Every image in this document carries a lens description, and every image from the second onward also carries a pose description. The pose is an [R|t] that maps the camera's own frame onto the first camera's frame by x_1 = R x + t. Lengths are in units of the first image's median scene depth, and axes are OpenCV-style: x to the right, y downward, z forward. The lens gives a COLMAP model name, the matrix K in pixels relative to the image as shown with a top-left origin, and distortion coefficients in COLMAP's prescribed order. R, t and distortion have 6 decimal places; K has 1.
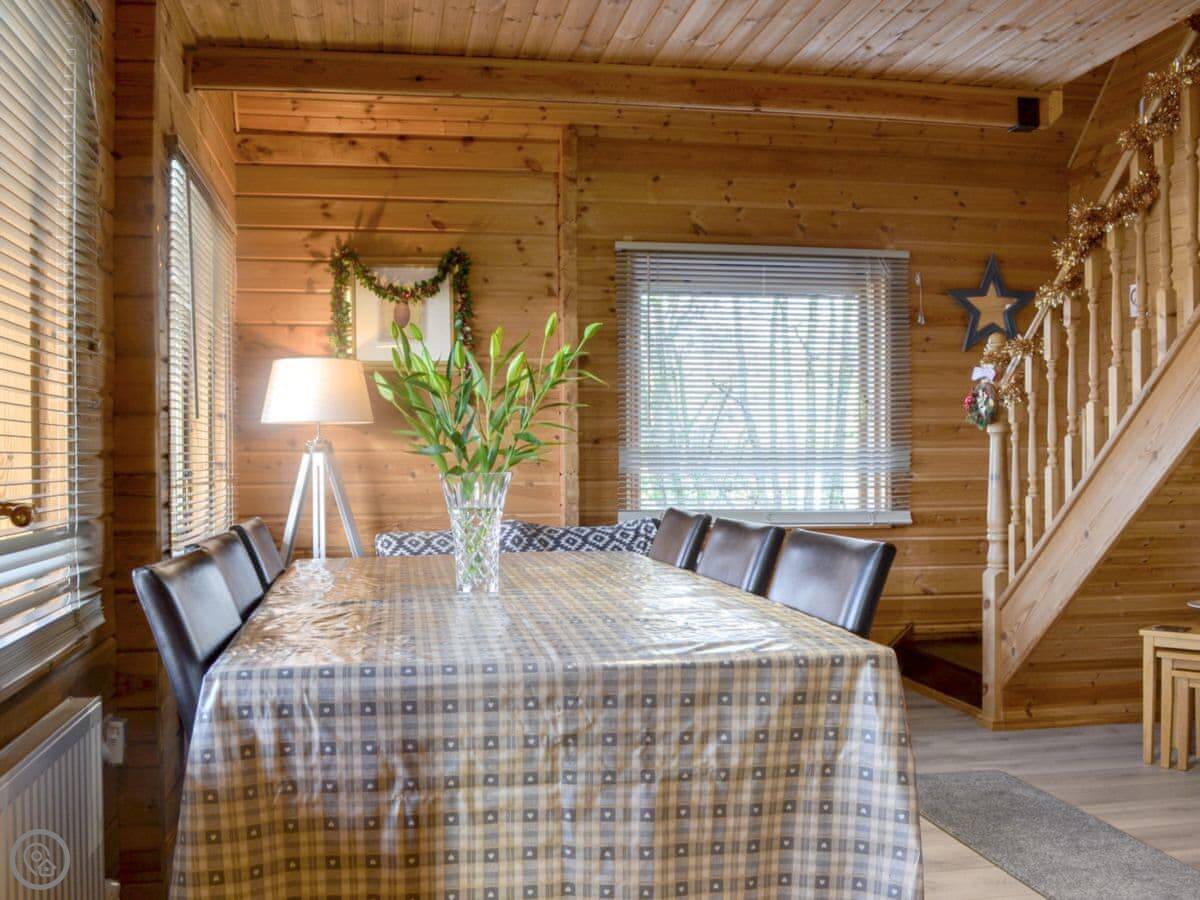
lens RADIAL K [[1147.9, 0, 541.6], [0, 1147.9, 450.5], [0, 0, 1]] dist [-0.045105, -0.004286]
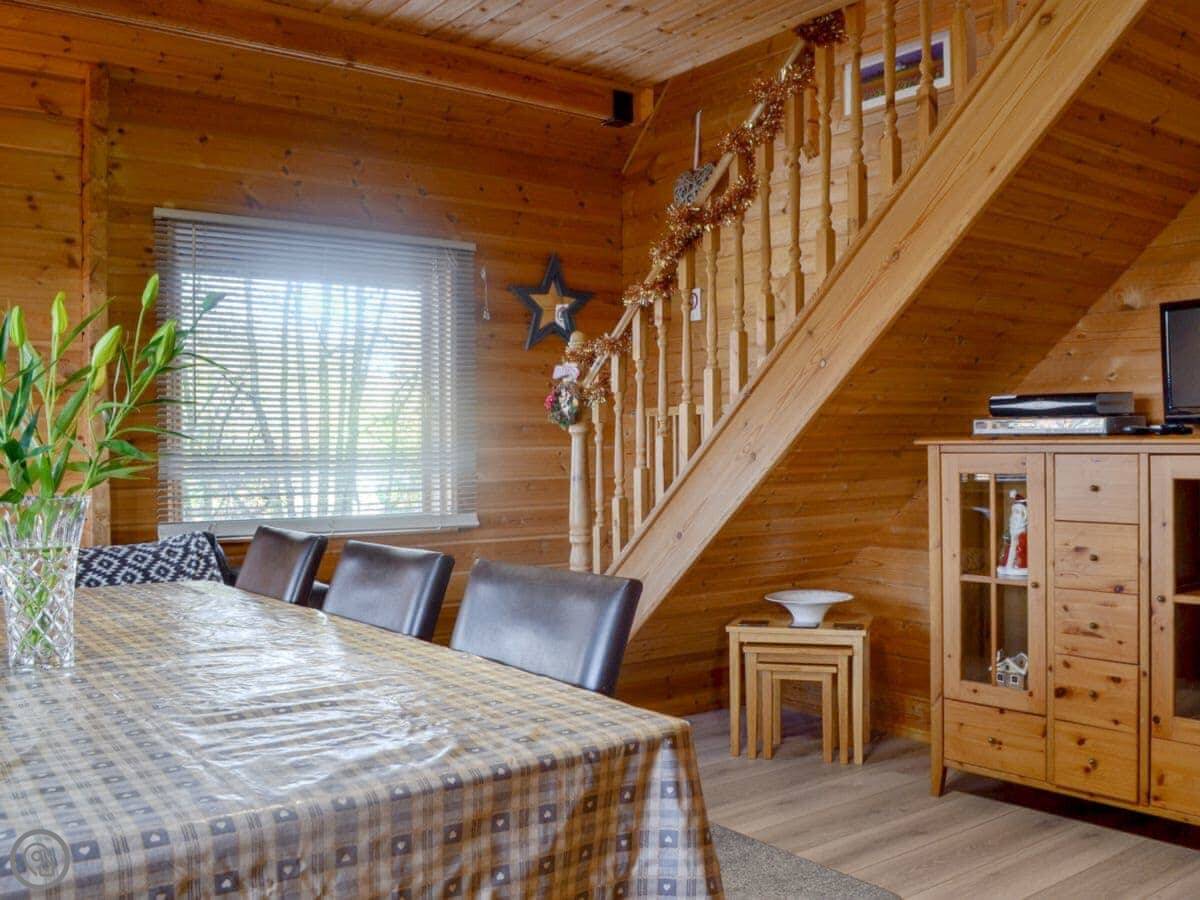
lens RADIAL K [[1117.9, 0, 600.3], [0, 1117.9, 455.2], [0, 0, 1]] dist [-0.076789, 0.009676]
pose [[0.877937, -0.009918, 0.478673, -0.047727], [0.005160, 0.999923, 0.011256, -0.007664], [-0.478748, -0.007412, 0.877921, 0.158057]]
